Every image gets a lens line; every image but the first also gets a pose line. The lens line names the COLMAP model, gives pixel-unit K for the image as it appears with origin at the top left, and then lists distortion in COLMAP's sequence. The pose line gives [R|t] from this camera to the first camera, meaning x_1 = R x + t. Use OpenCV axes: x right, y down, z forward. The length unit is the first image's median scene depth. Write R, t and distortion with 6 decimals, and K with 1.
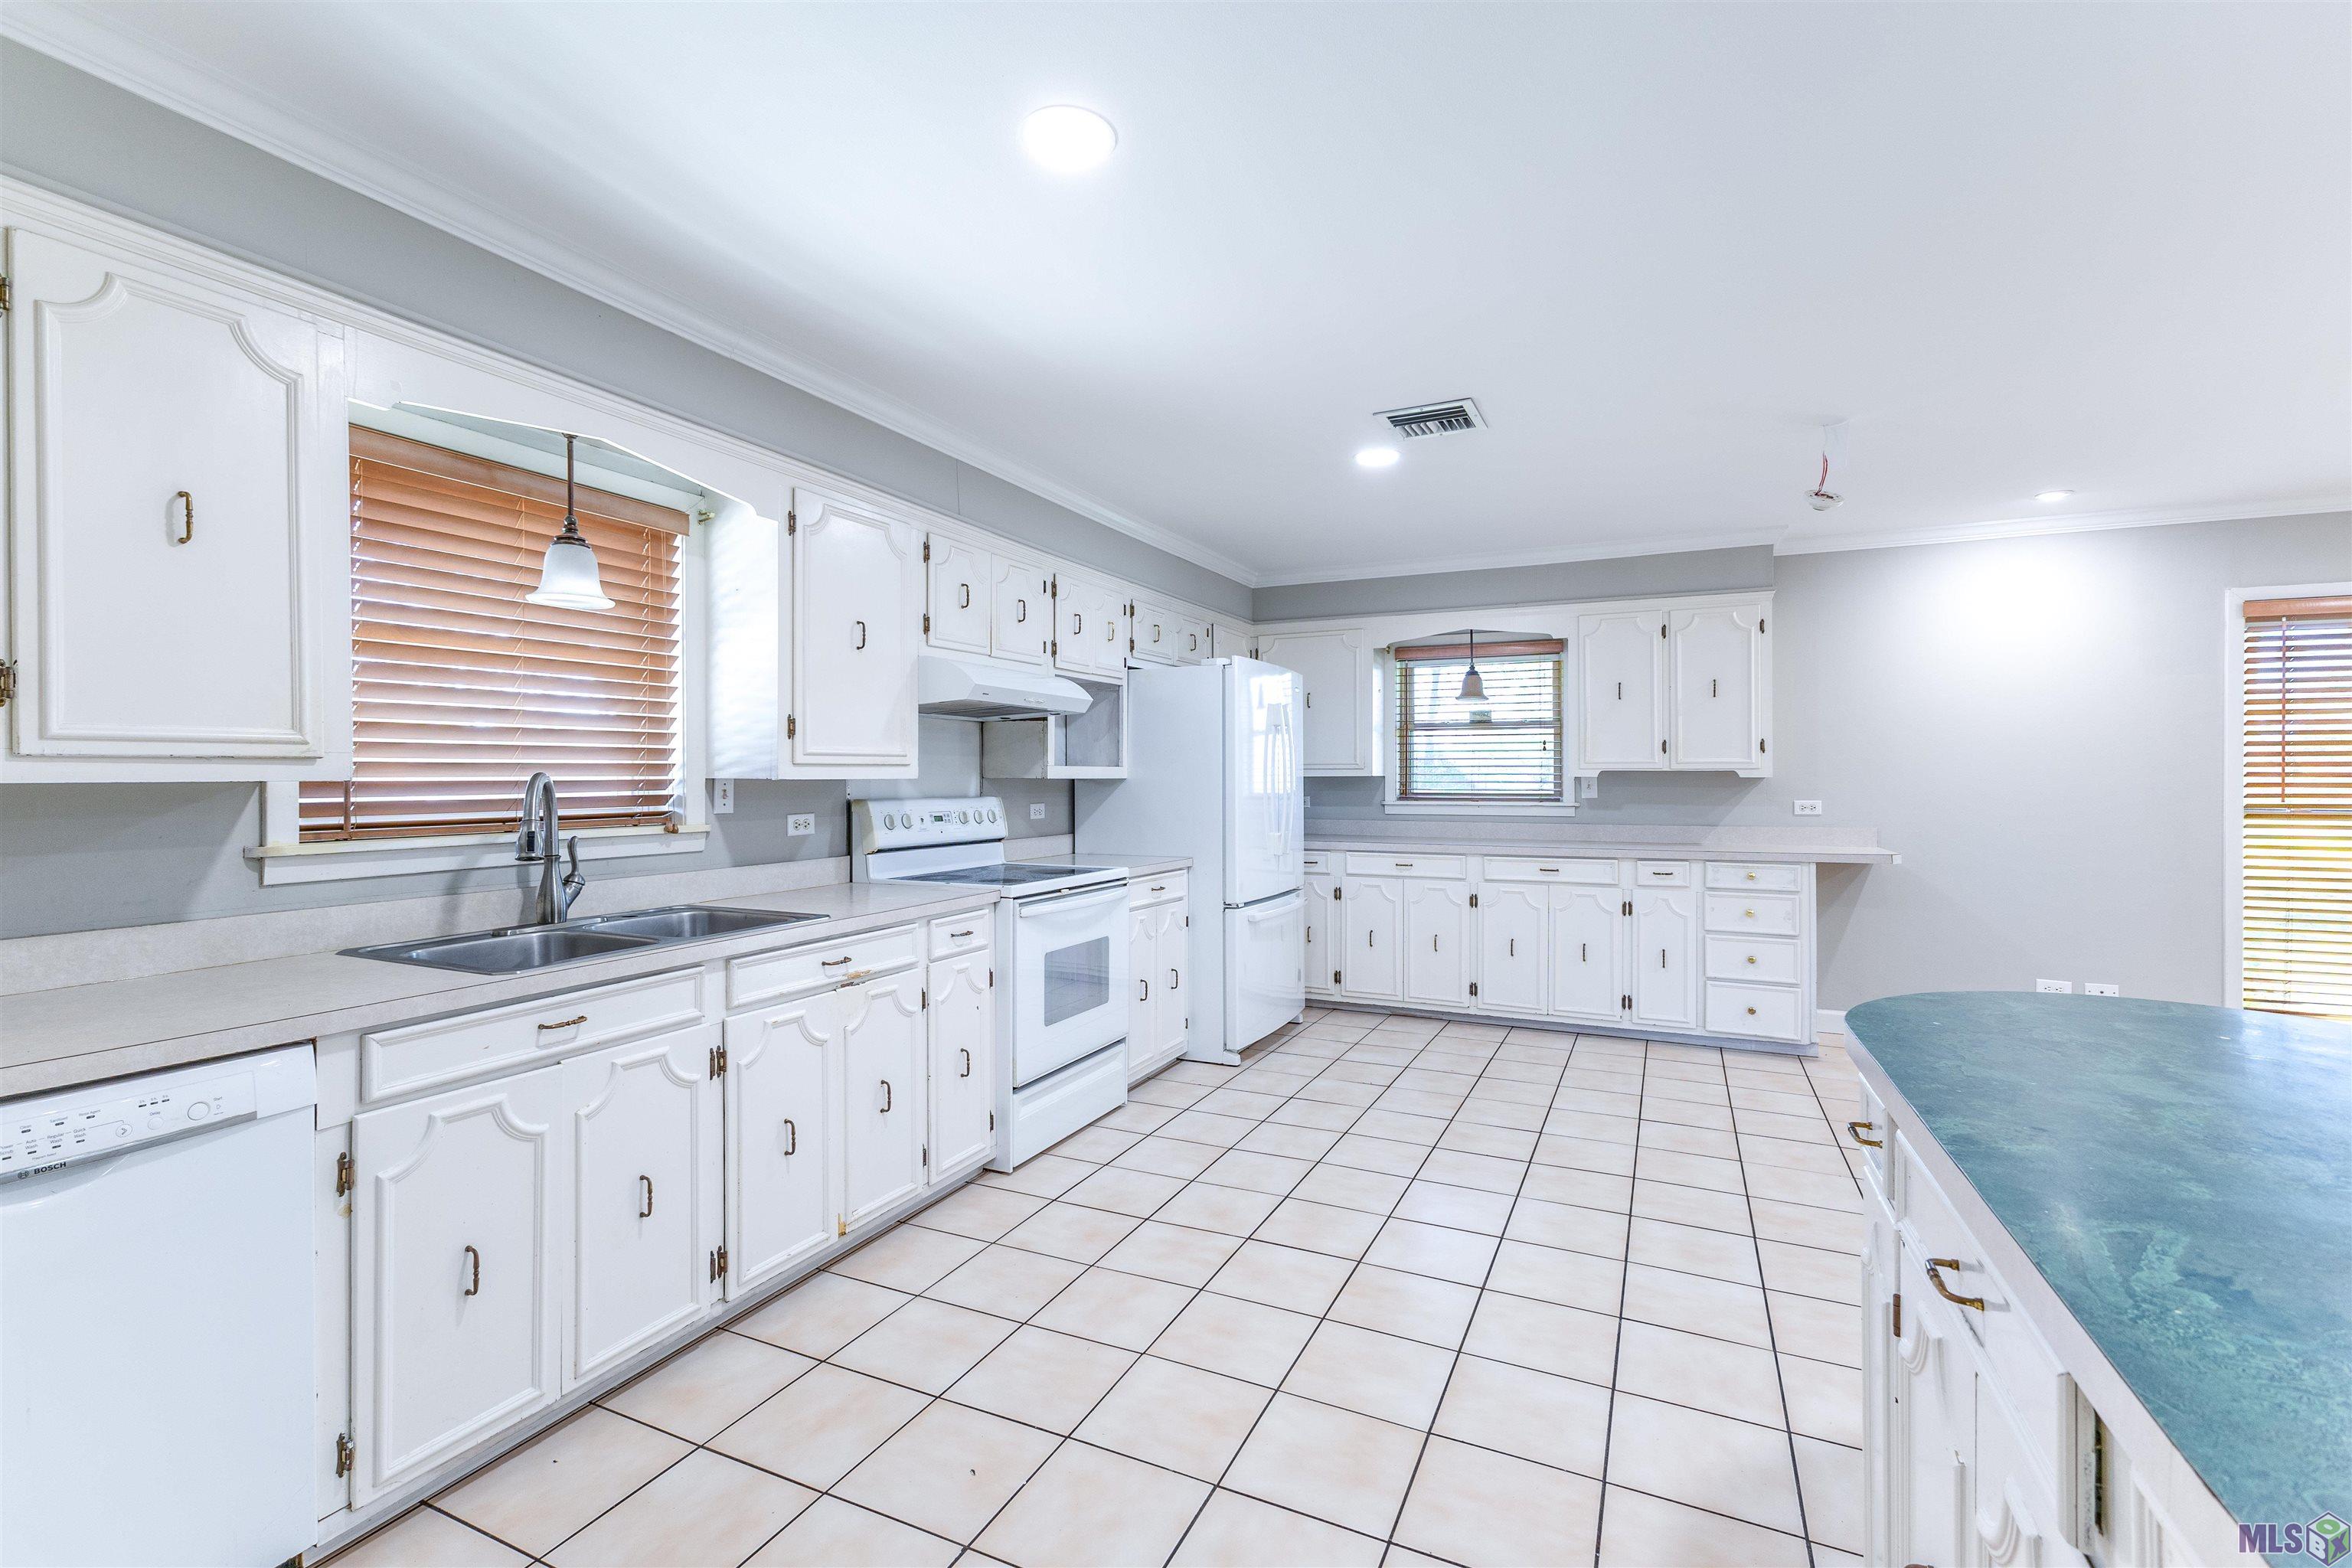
lens RADIAL K [[1019.6, 0, 1160.4], [0, 1019.6, 775.6], [0, 0, 1]] dist [0.015559, -0.000617]
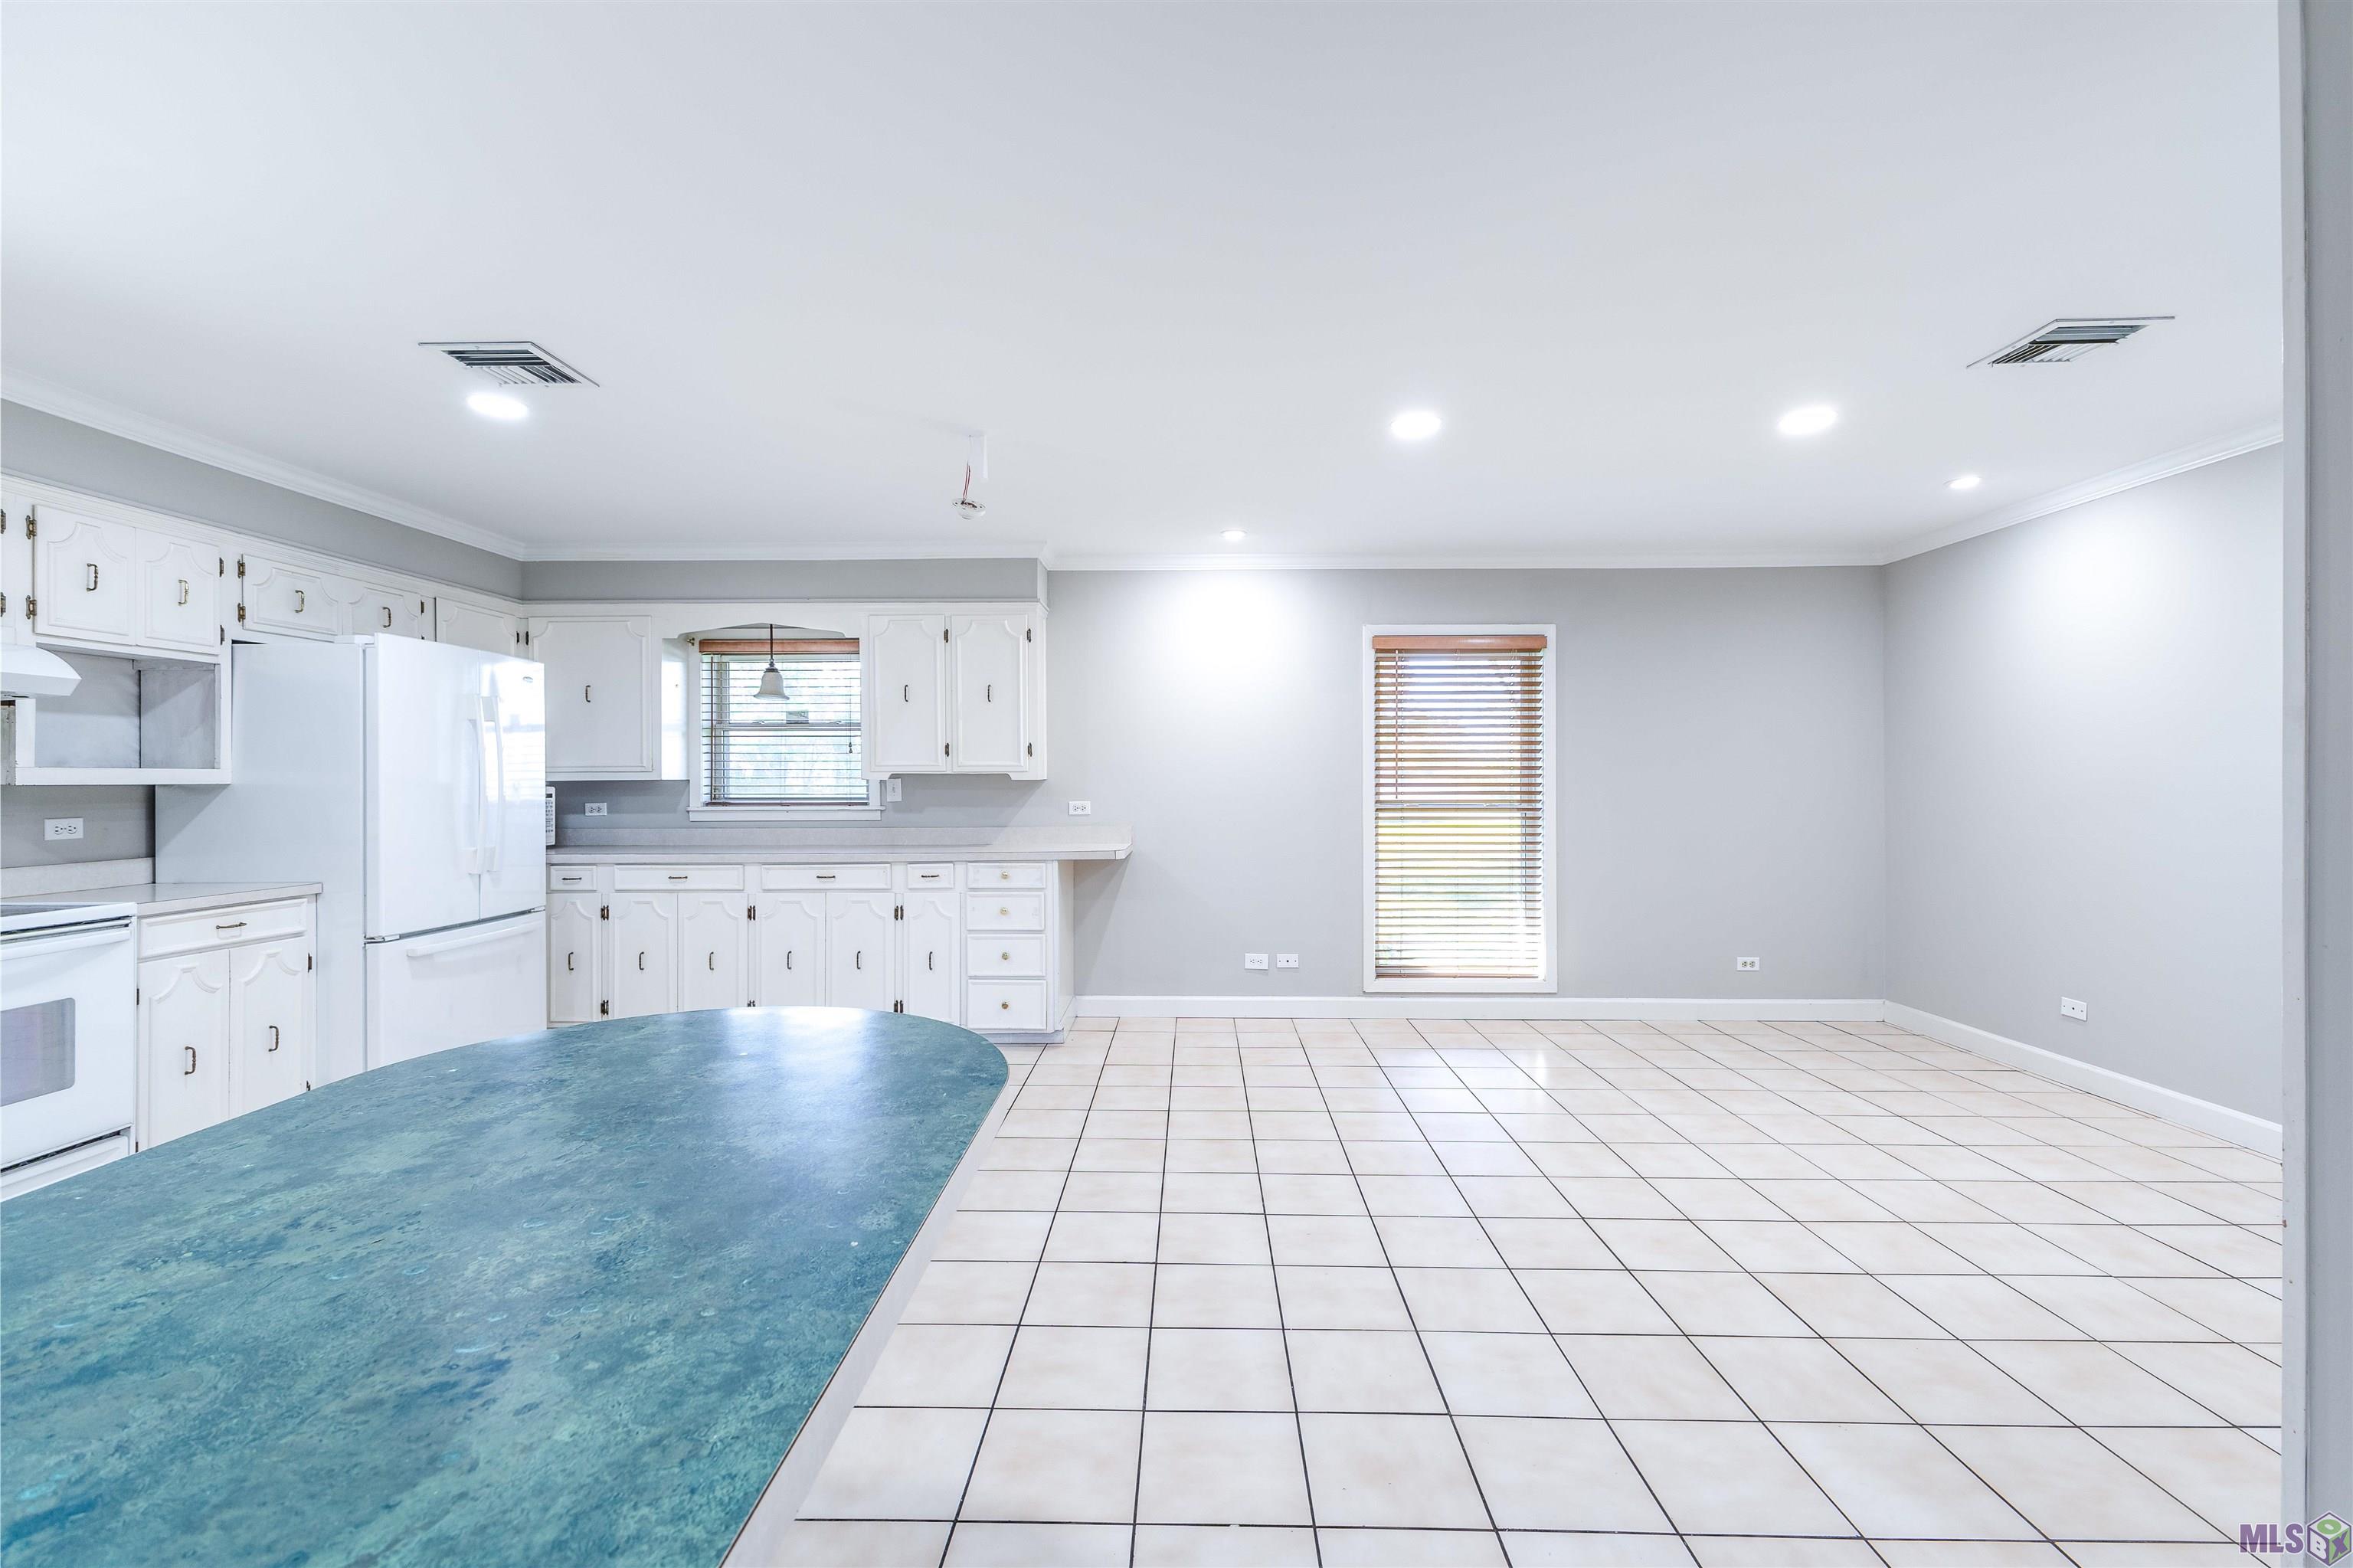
lens RADIAL K [[1020.1, 0, 1147.2], [0, 1020.1, 776.3], [0, 0, 1]] dist [0.015559, -0.000617]
pose [[0.915707, -0.001510, 0.401845, 0.285130], [0.002584, 0.999994, -0.002131, 0.000540], [-0.401839, 0.002990, 0.915705, -0.002371]]
